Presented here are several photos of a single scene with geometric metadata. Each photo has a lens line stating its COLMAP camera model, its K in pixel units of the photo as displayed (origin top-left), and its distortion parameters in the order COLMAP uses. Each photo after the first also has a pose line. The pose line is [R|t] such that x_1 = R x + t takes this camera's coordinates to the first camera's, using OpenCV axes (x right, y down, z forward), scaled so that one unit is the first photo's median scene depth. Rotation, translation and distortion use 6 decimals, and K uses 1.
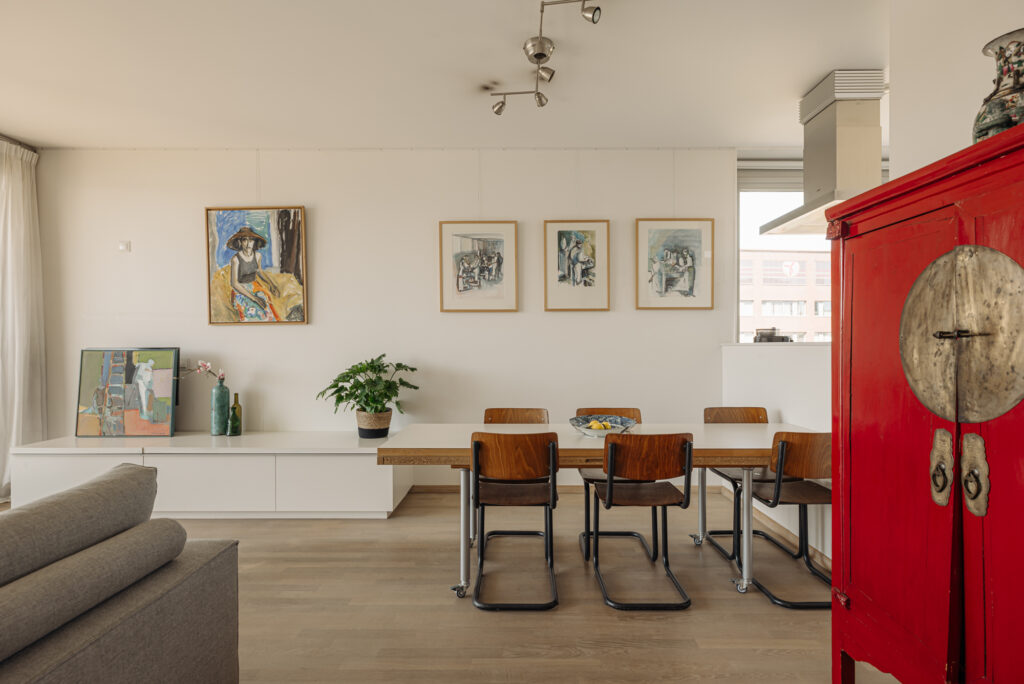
lens RADIAL K [[532.1, 0, 517.6], [0, 532.1, 349.2], [0, 0, 1]] dist [0.005947, 0.000436]
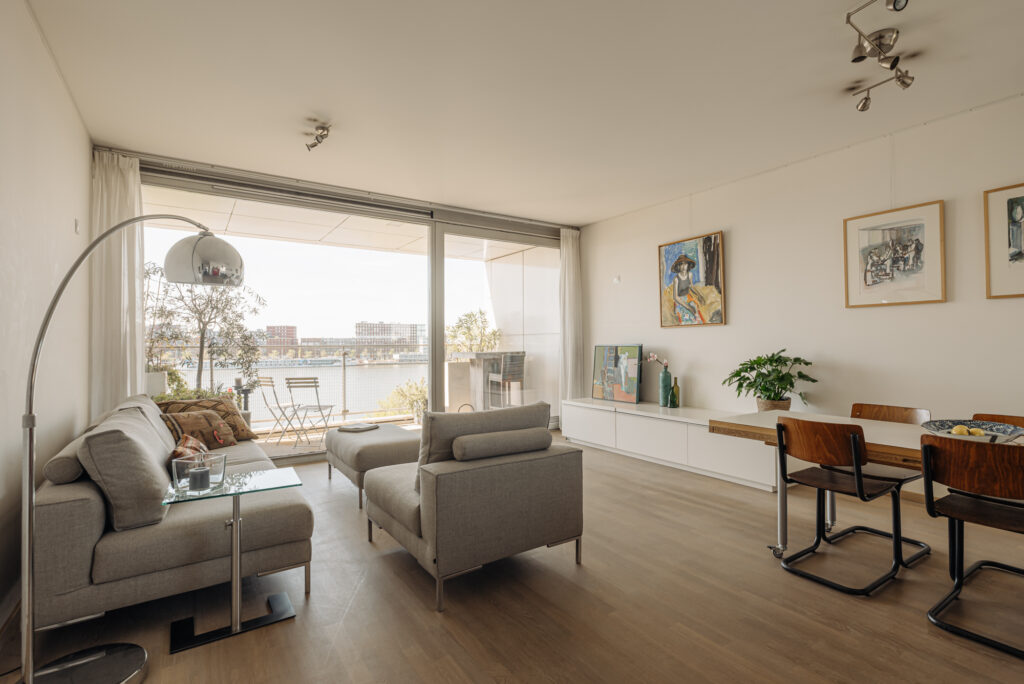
lens RADIAL K [[486.4, 0, 514.2], [0, 486.4, 342.3], [0, 0, 1]] dist [0.011368, -0.000116]
pose [[0.564490, -0.006358, -0.825415, 0.282156], [0.001600, 0.999977, -0.006609, 0.000540], [0.825438, 0.002410, 0.564488, -0.051113]]
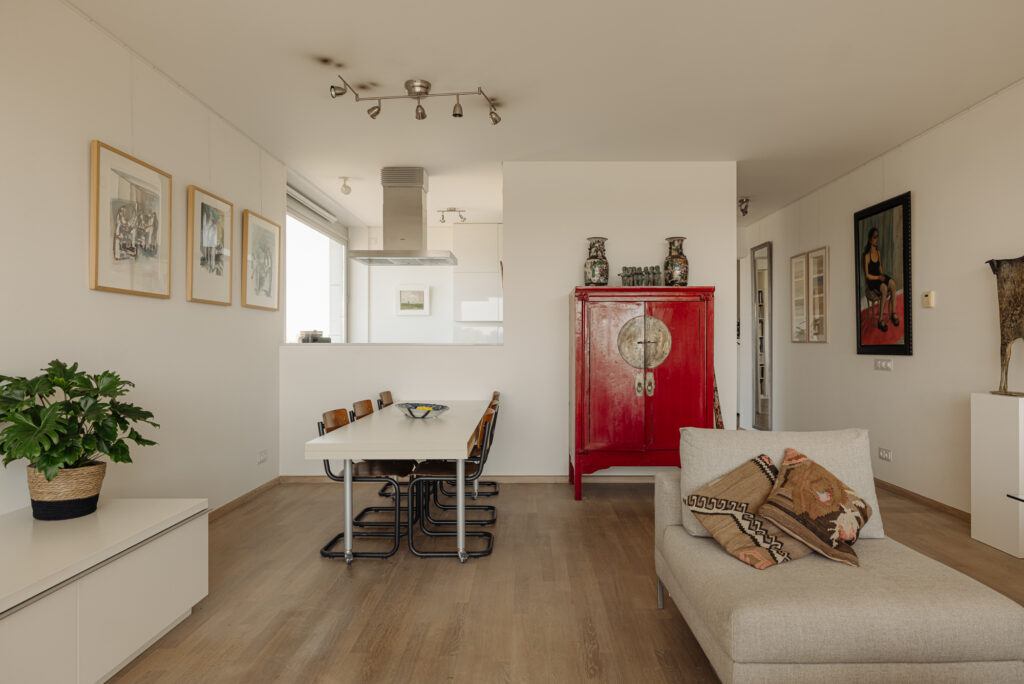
lens RADIAL K [[616.9, 0, 518.6], [0, 616.9, 347.0], [0, 0, 1]] dist [0.007305, 0.000356]
pose [[-0.004977, -0.000143, 0.999988, -0.901151], [0.005807, 0.999983, 0.000172, -0.001129], [-0.999971, 0.005807, -0.004976, 0.549915]]
